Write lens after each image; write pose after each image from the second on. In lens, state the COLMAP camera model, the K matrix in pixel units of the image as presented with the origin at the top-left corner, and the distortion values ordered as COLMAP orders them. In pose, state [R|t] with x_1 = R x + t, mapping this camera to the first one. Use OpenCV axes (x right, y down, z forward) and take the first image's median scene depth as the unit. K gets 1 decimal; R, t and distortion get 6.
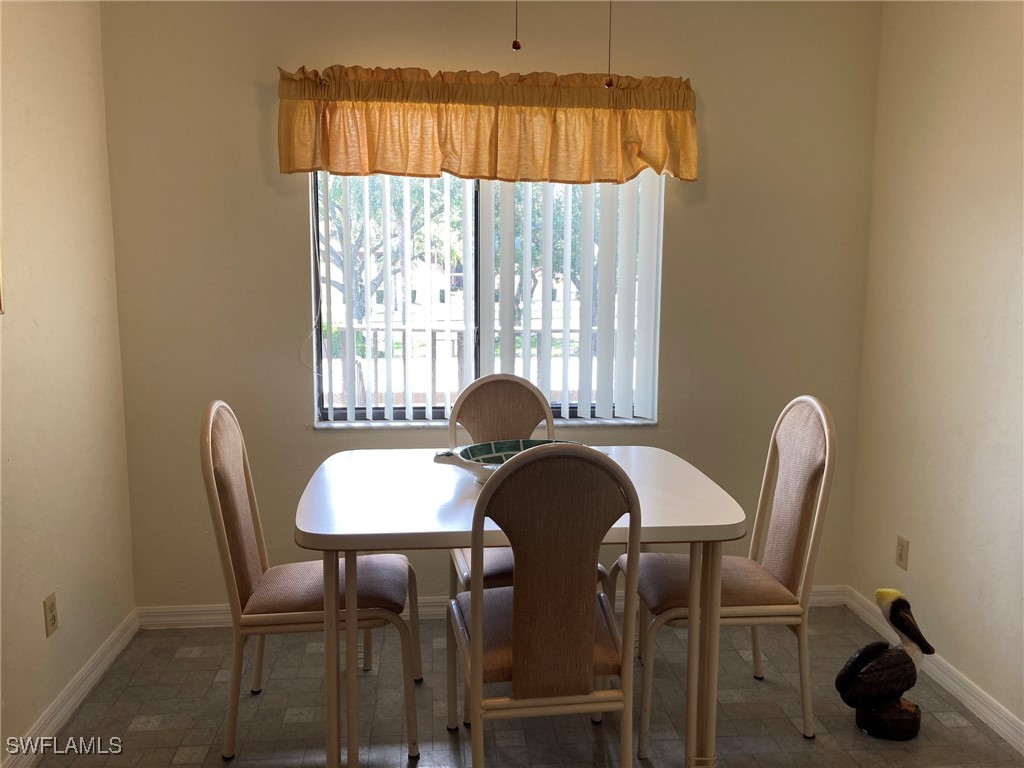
lens RADIAL K [[825.3, 0, 511.1], [0, 825.3, 381.1], [0, 0, 1]] dist [0.016998, -0.006878]
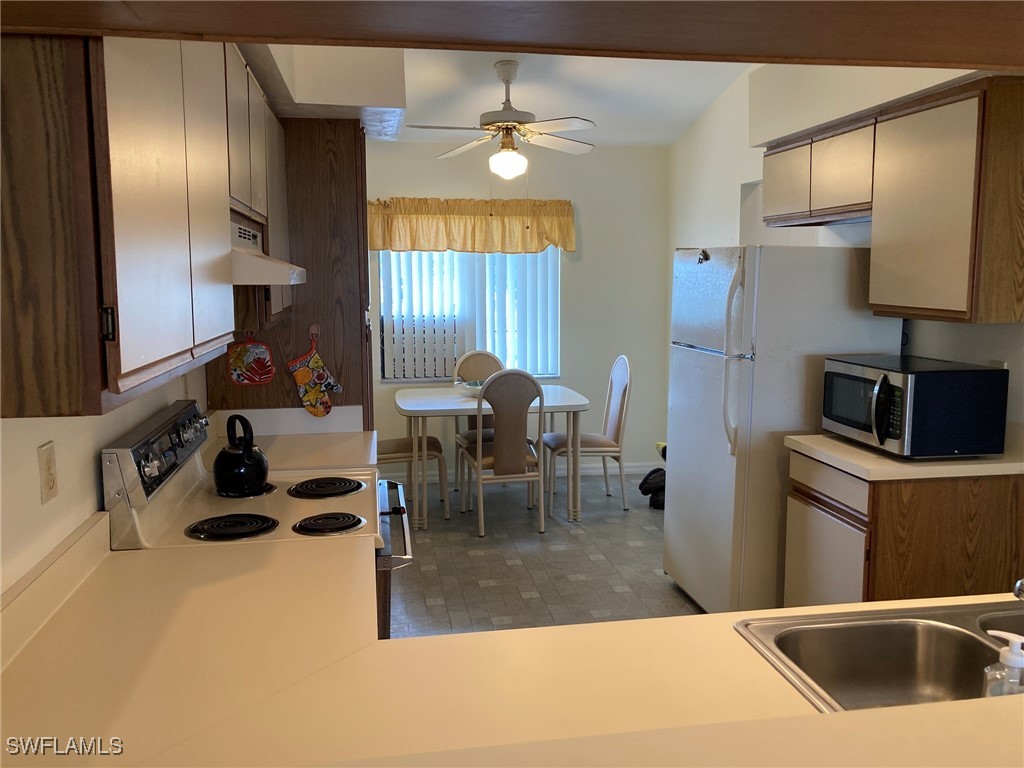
lens RADIAL K [[825.3, 0, 511.6], [0, 825.3, 384.2], [0, 0, 1]] dist [0.016998, -0.006878]
pose [[0.997202, -0.021849, 0.071497, -0.079984], [0.021959, 0.999759, -0.000752, 0.077294], [-0.071463, 0.002320, 0.997441, -1.001825]]
